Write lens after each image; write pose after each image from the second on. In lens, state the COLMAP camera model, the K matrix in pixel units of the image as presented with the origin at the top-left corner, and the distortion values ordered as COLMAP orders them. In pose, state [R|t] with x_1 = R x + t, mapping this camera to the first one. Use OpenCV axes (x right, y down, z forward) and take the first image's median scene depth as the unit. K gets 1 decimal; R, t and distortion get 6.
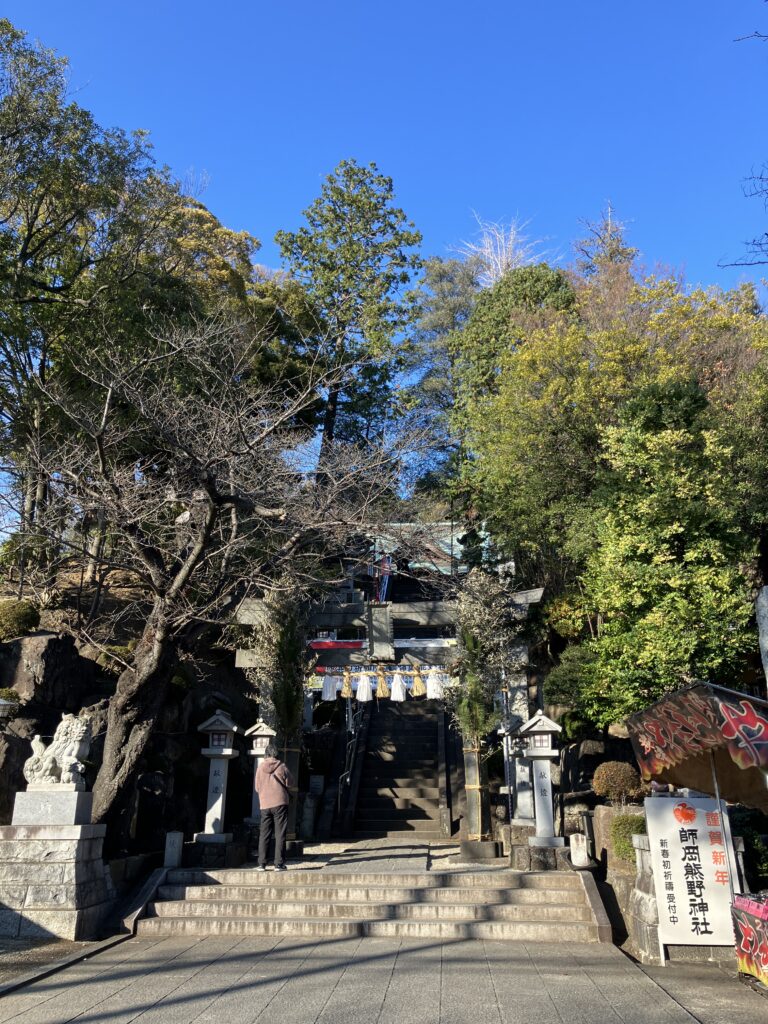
lens RADIAL K [[841.4, 0, 384.0], [0, 841.4, 512.0], [0, 0, 1]] dist [0.030100, -0.009540]
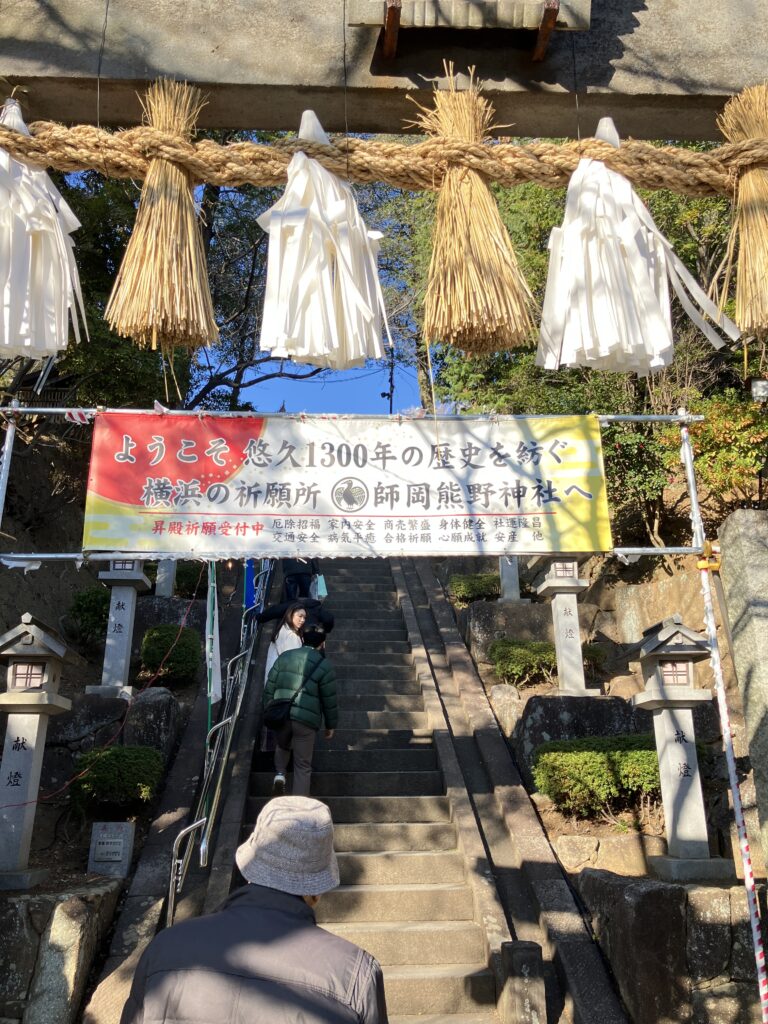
lens RADIAL K [[841.4, 0, 384.0], [0, 841.4, 512.0], [0, 0, 1]] dist [0.030100, -0.009540]
pose [[0.990040, 0.036668, 0.135926, -0.032578], [-0.038999, 0.999134, 0.014524, 0.262954], [-0.135276, -0.019680, 0.990613, 0.959965]]
